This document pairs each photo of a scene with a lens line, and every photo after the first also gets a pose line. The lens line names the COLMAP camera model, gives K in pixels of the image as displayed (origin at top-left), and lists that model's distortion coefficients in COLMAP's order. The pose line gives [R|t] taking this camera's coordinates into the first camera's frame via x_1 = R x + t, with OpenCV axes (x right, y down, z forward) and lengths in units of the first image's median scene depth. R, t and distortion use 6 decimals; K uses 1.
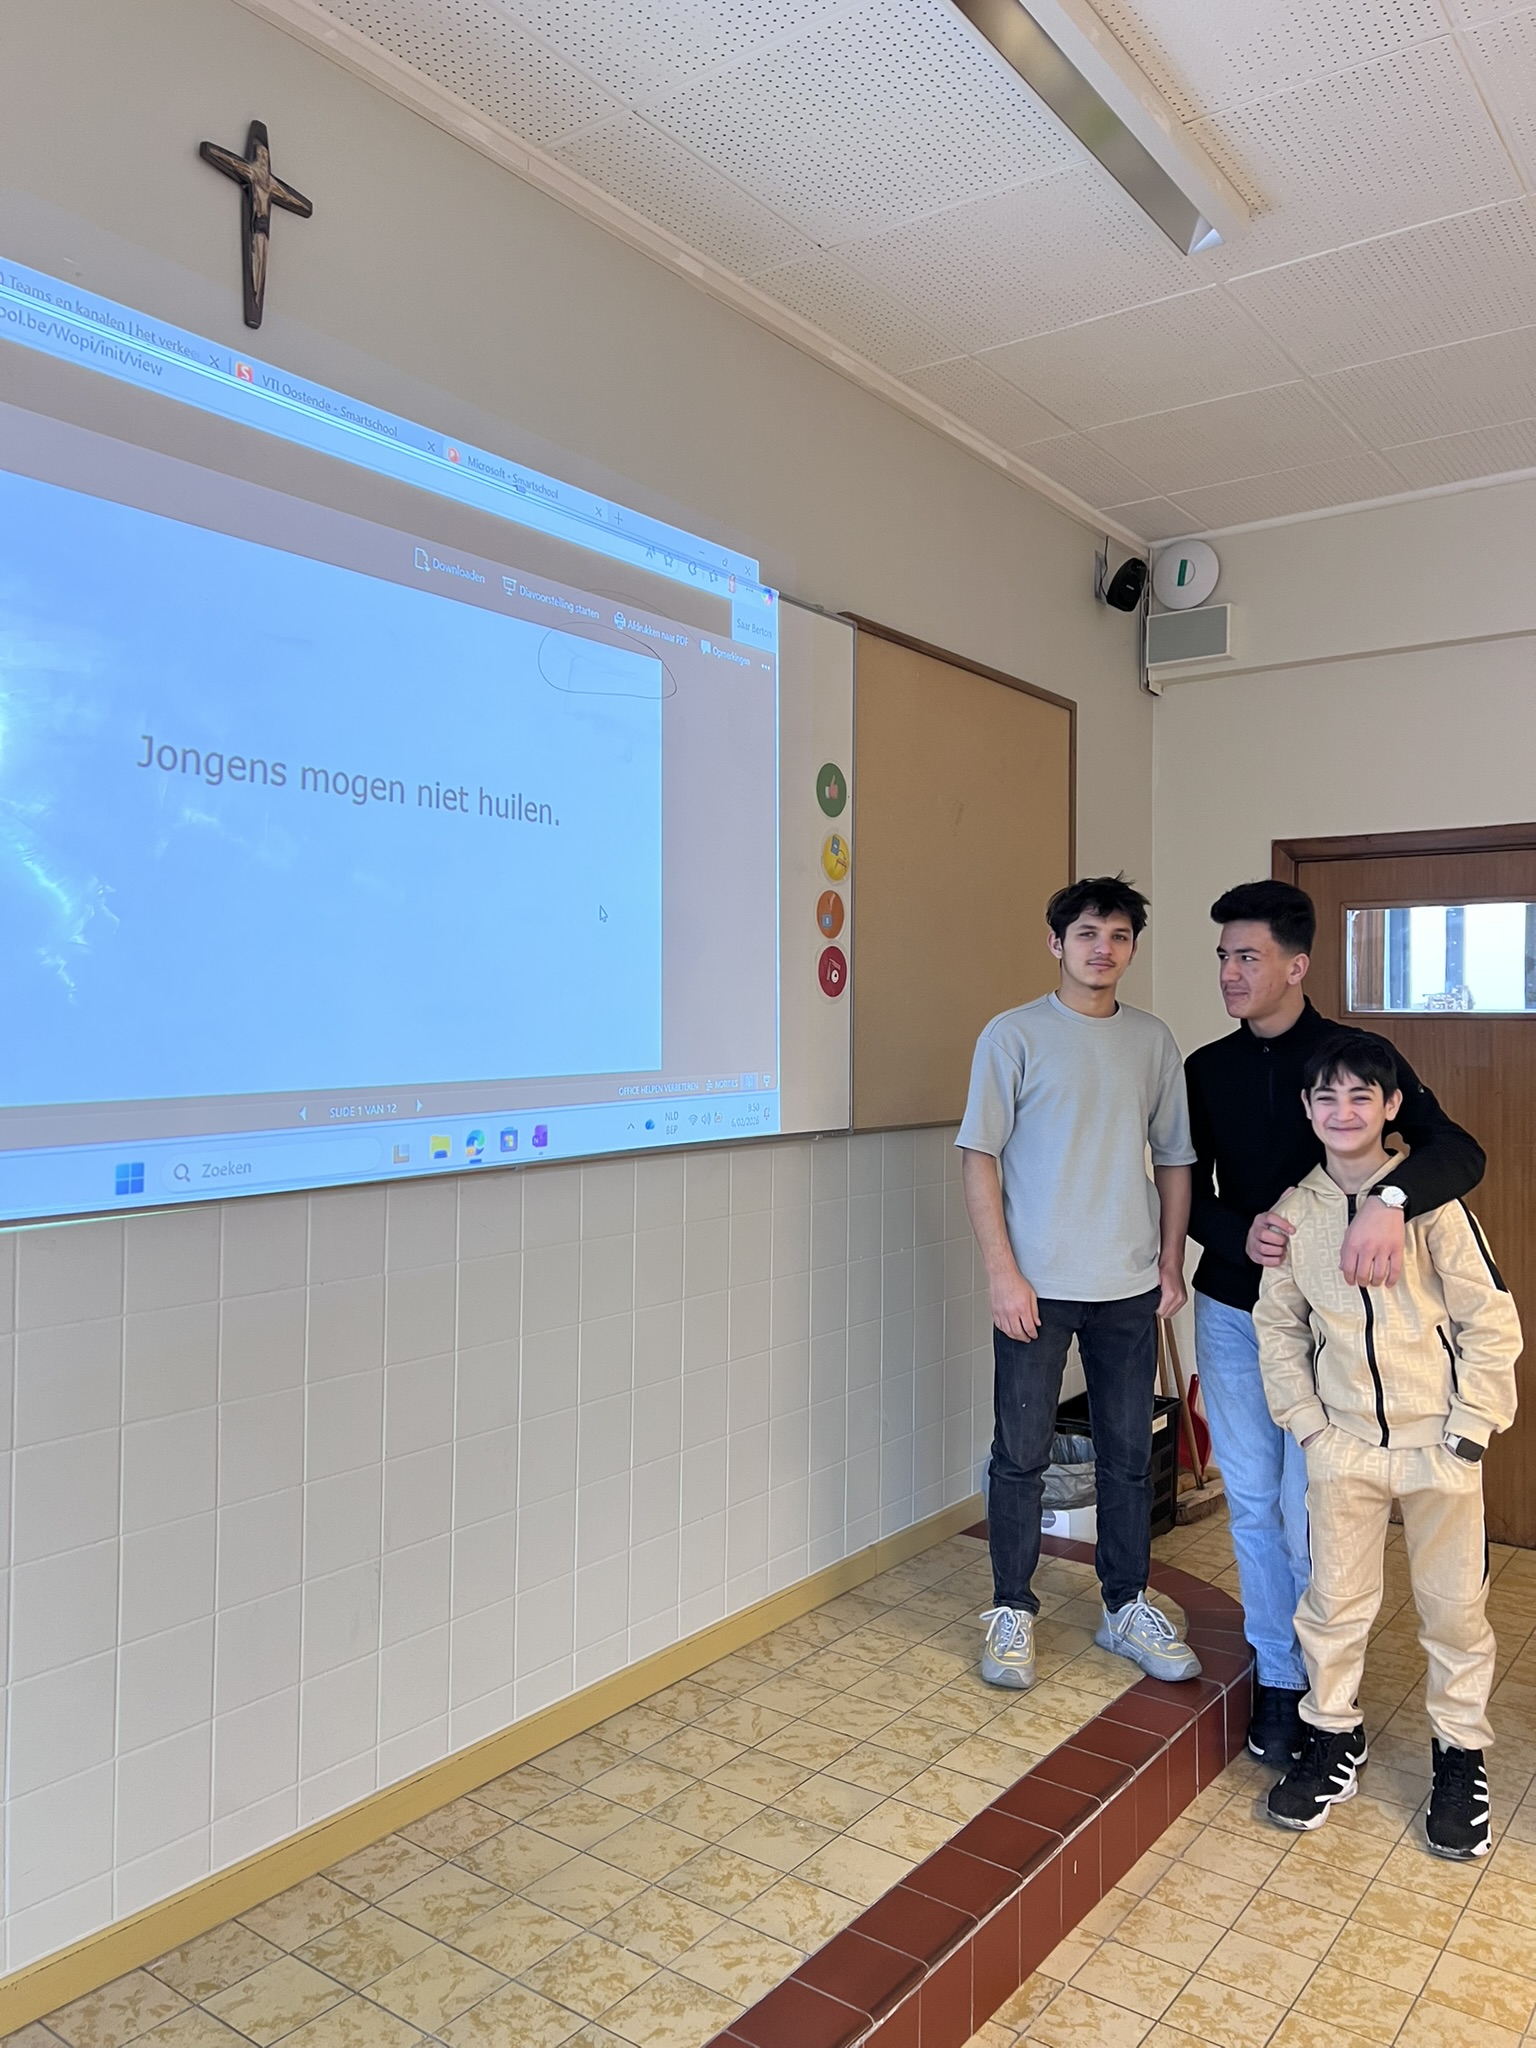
lens RADIAL K [[1525.7, 0, 759.1], [0, 1525.7, 1015.1], [0, 0, 1]] dist [0.012803, -0.012594]
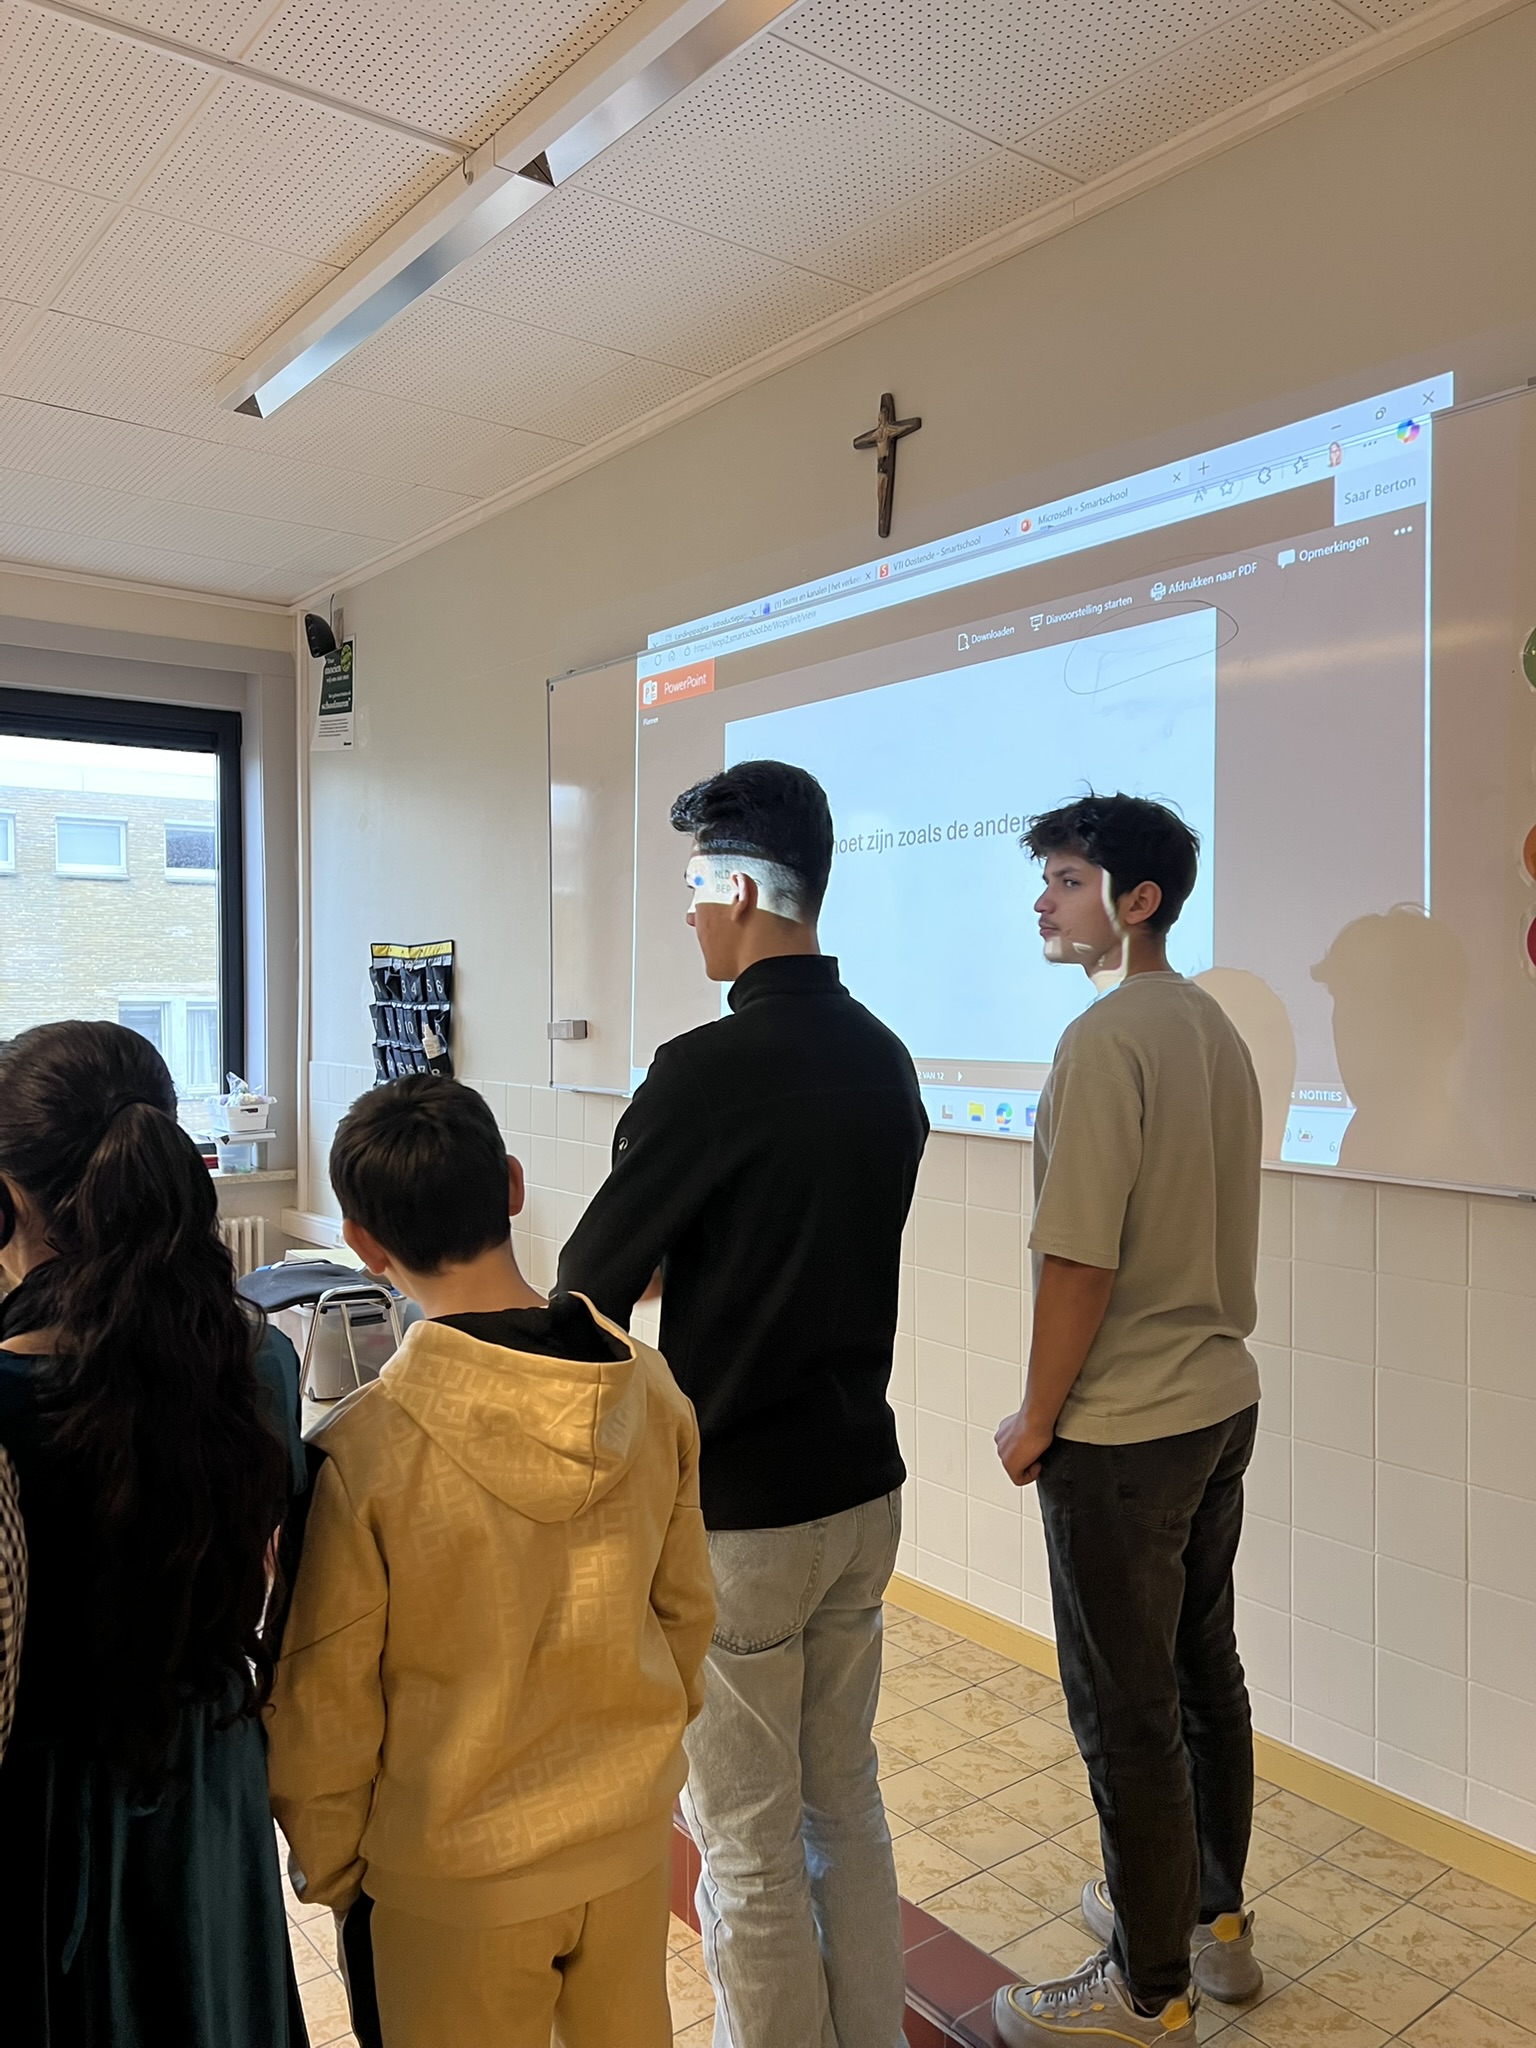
lens RADIAL K [[1525.7, 0, 767.4], [0, 1525.7, 1031.0], [0, 0, 1]] dist [0.012803, -0.012594]
pose [[-0.256450, 0.022709, -0.966291, 0.993345], [0.002779, 0.999737, 0.022757, -0.007566], [0.966554, 0.003151, -0.256445, 1.117508]]
